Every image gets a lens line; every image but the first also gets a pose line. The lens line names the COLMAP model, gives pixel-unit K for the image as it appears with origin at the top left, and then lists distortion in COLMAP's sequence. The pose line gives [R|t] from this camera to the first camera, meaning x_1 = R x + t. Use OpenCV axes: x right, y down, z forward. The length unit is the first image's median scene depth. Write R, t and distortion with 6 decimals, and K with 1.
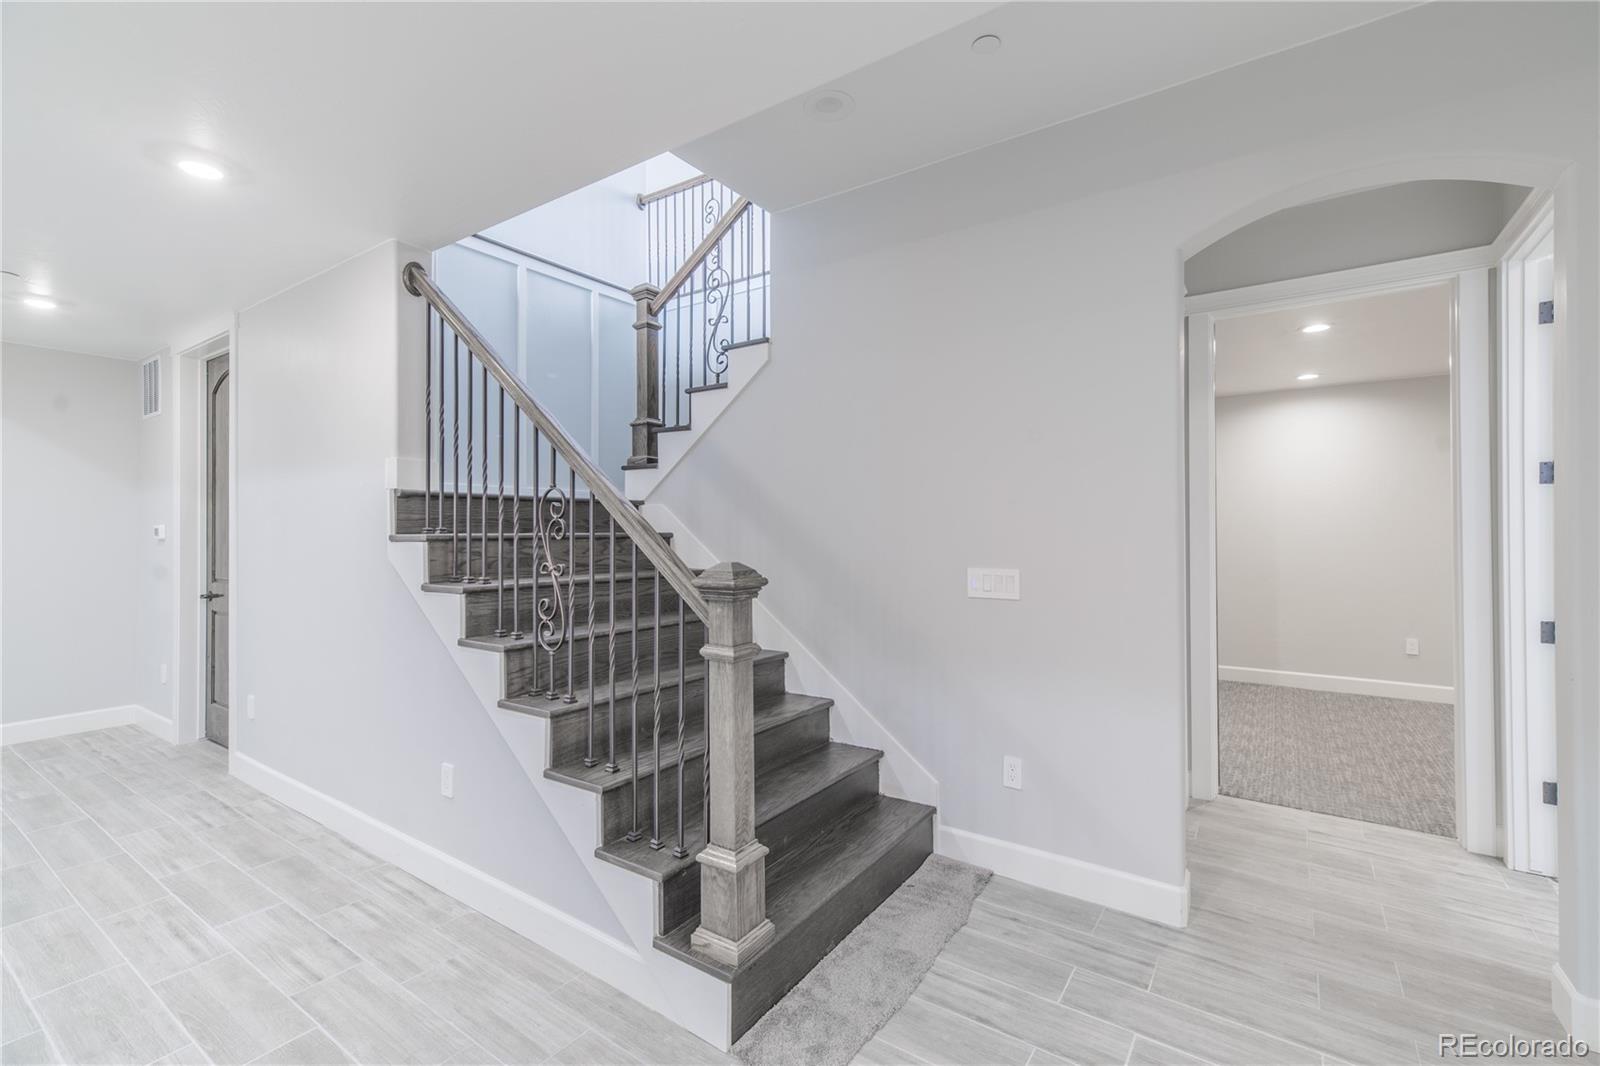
lens RADIAL K [[695.4, 0, 810.6], [0, 695.4, 524.8], [0, 0, 1]] dist [0.005515, 0.000092]
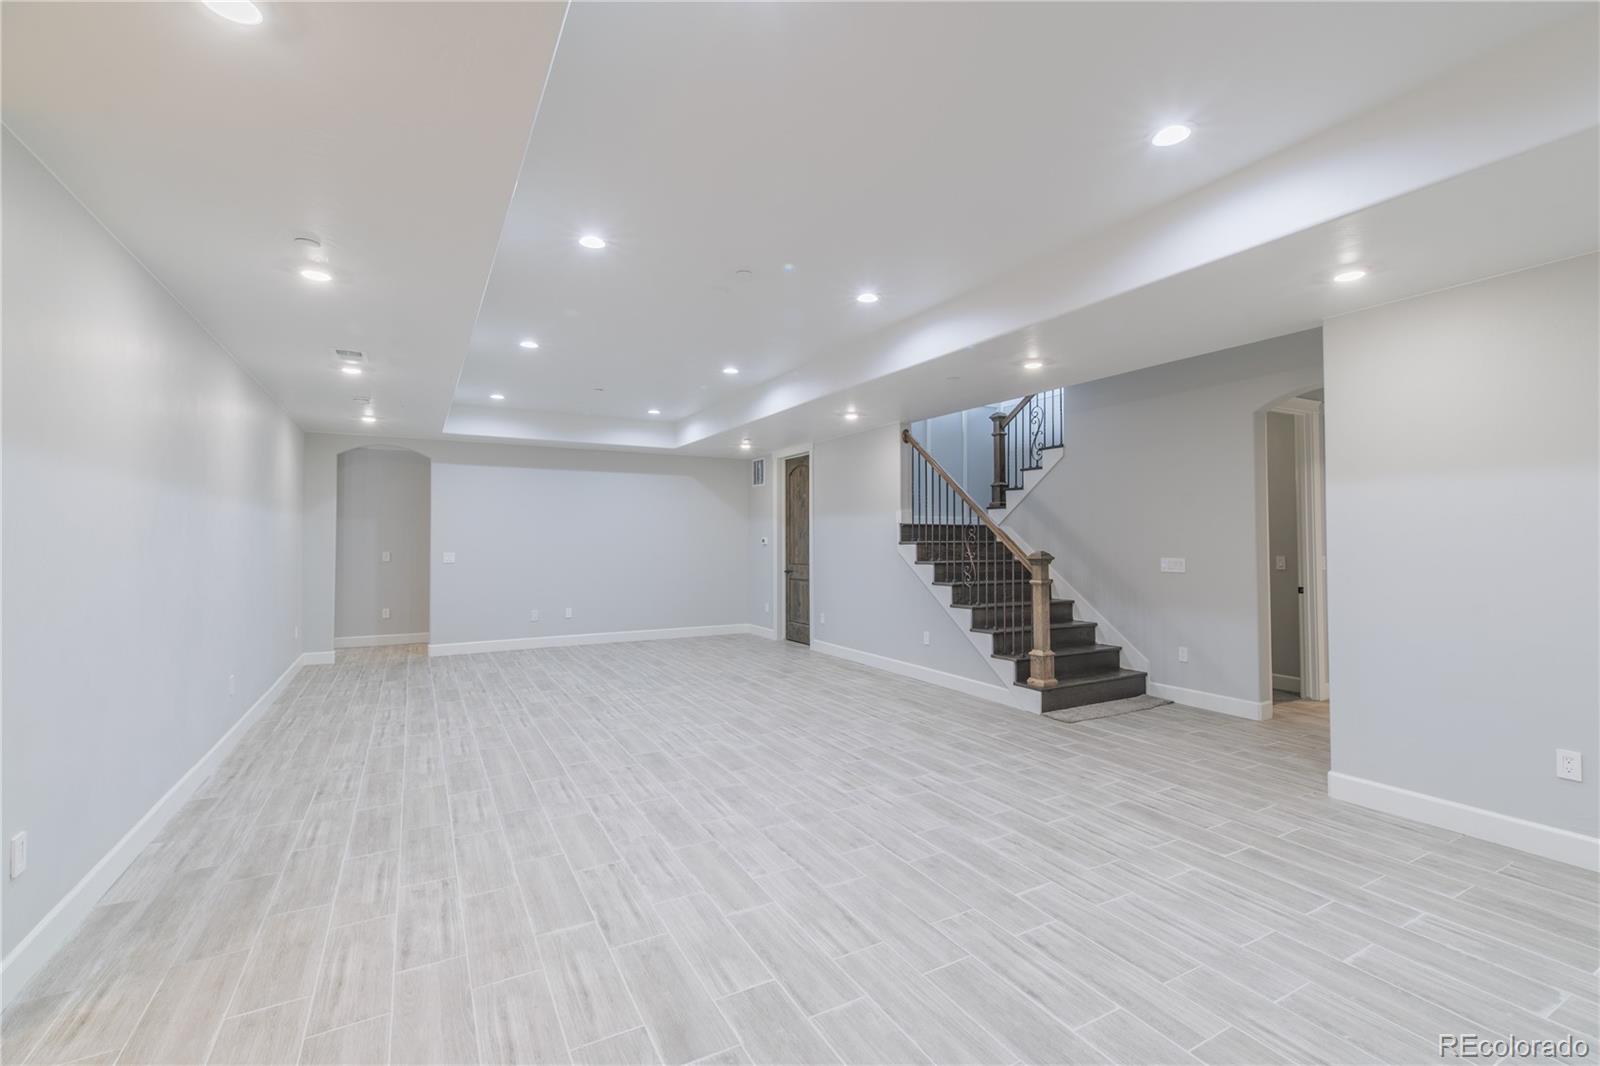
lens RADIAL K [[695.4, 0, 813.6], [0, 695.4, 524.8], [0, 0, 1]] dist [0.005515, 0.000092]
pose [[0.898591, -0.009799, -0.438679, 0.200741], [0.002716, 0.999856, -0.016771, -0.005477], [0.438780, 0.013879, 0.898487, -1.311283]]
